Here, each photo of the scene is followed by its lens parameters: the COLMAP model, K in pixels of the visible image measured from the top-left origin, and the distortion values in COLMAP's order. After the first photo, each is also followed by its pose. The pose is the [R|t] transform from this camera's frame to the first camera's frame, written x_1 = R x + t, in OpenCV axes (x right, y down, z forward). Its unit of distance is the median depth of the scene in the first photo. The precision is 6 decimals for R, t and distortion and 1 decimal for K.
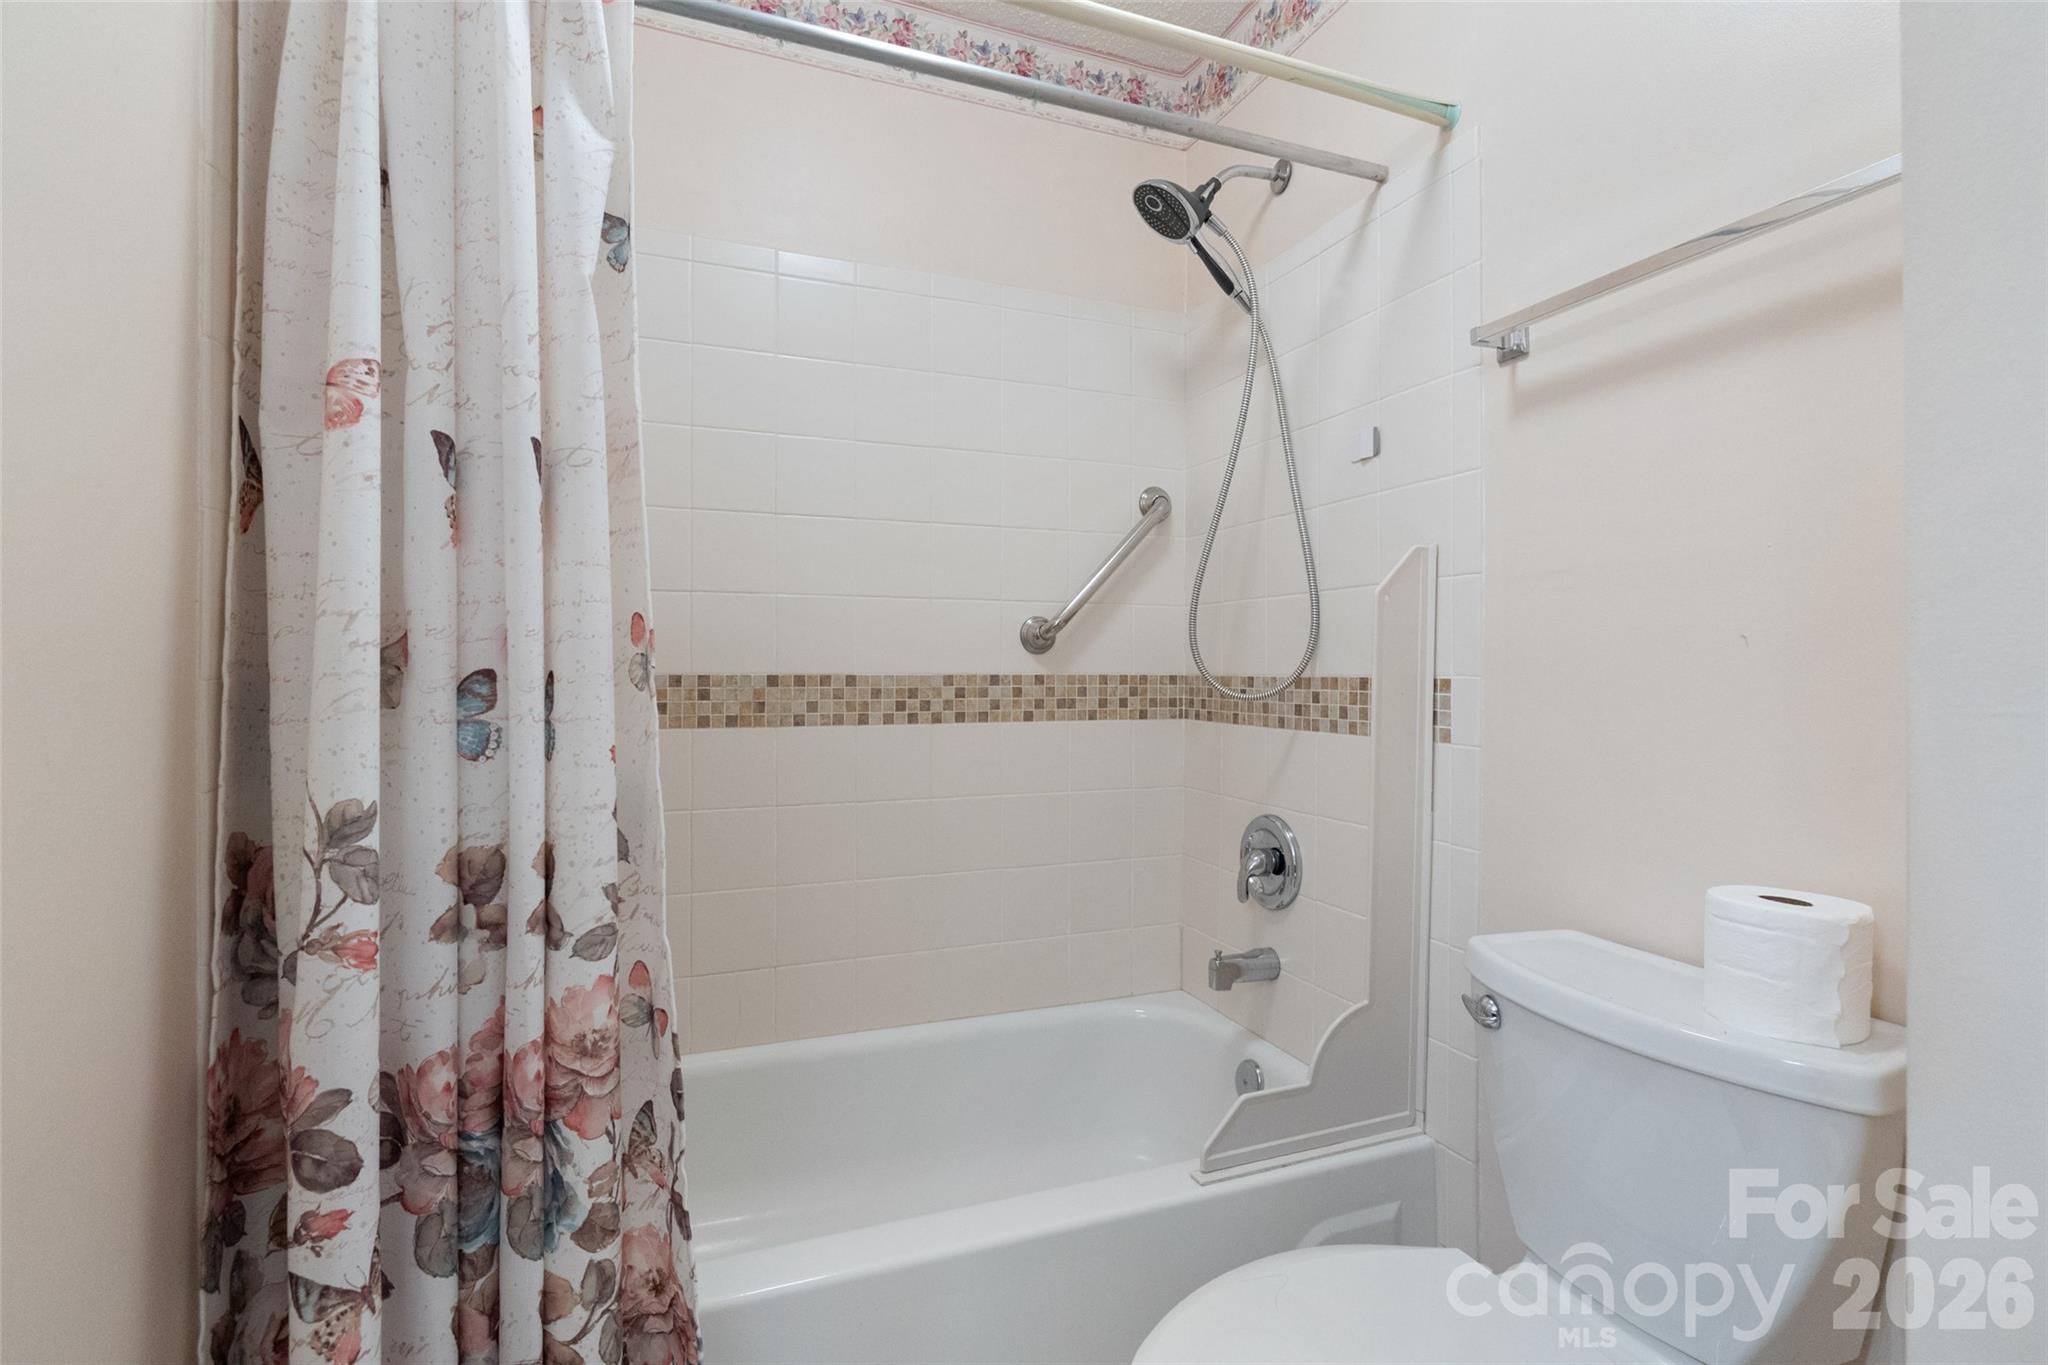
lens RADIAL K [[955.3, 0, 1019.7], [0, 955.3, 670.8], [0, 0, 1]] dist [-0.005007, -0.000272]
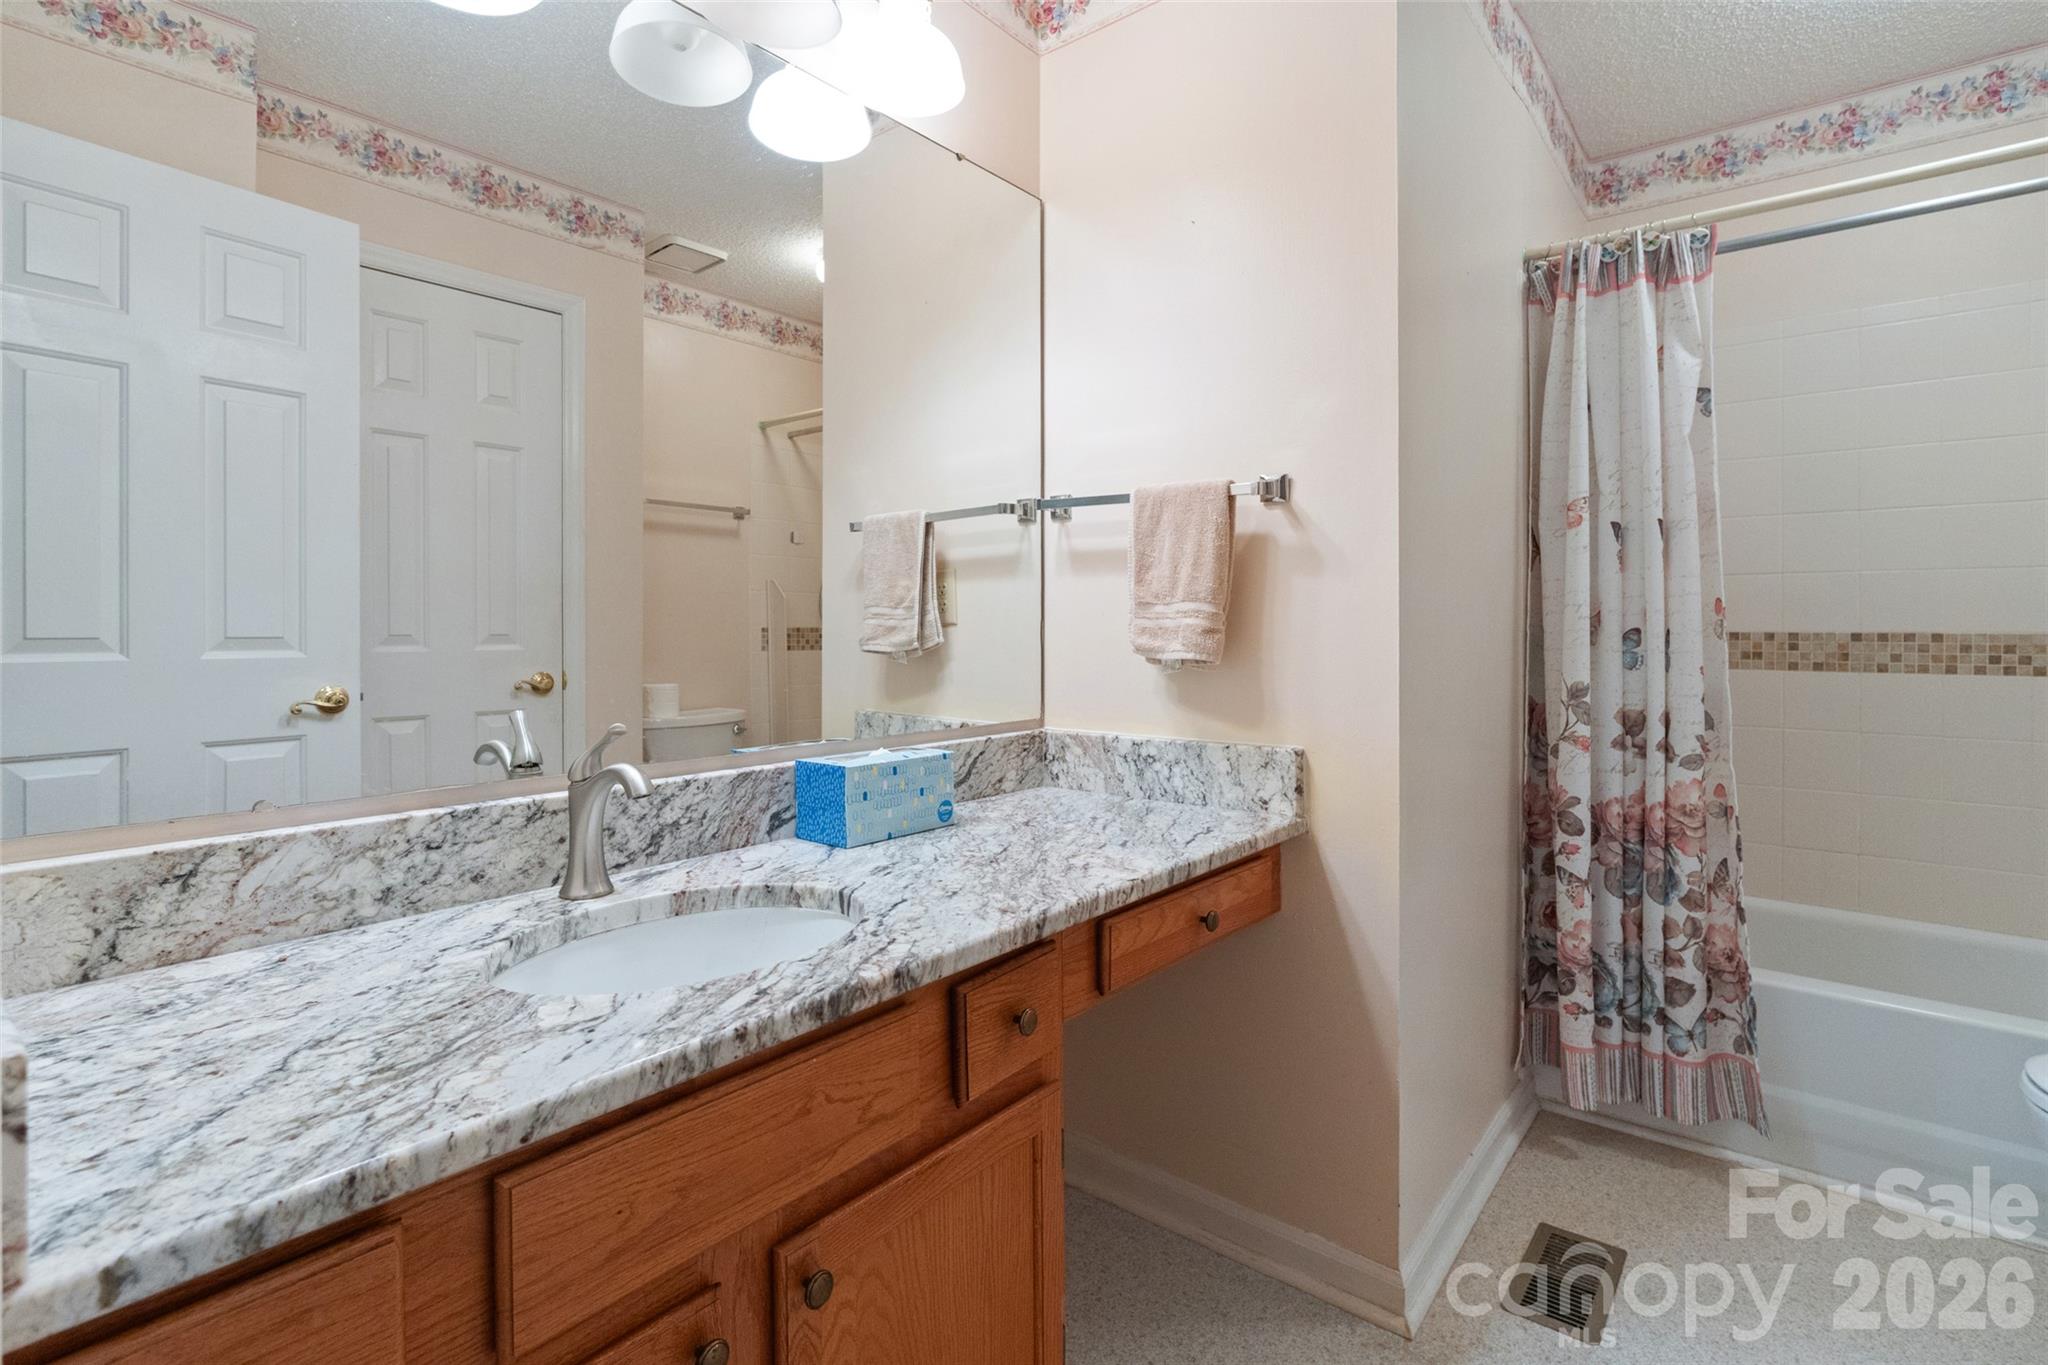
lens RADIAL K [[955.3, 0, 1046.6], [0, 955.3, 622.3], [0, 0, 1]] dist [-0.005007, -0.000272]
pose [[0.493222, -0.006344, -0.869880, 0.661713], [-0.002254, 0.999961, -0.008571, 0.007135], [0.869901, 0.006188, 0.493188, -1.228805]]
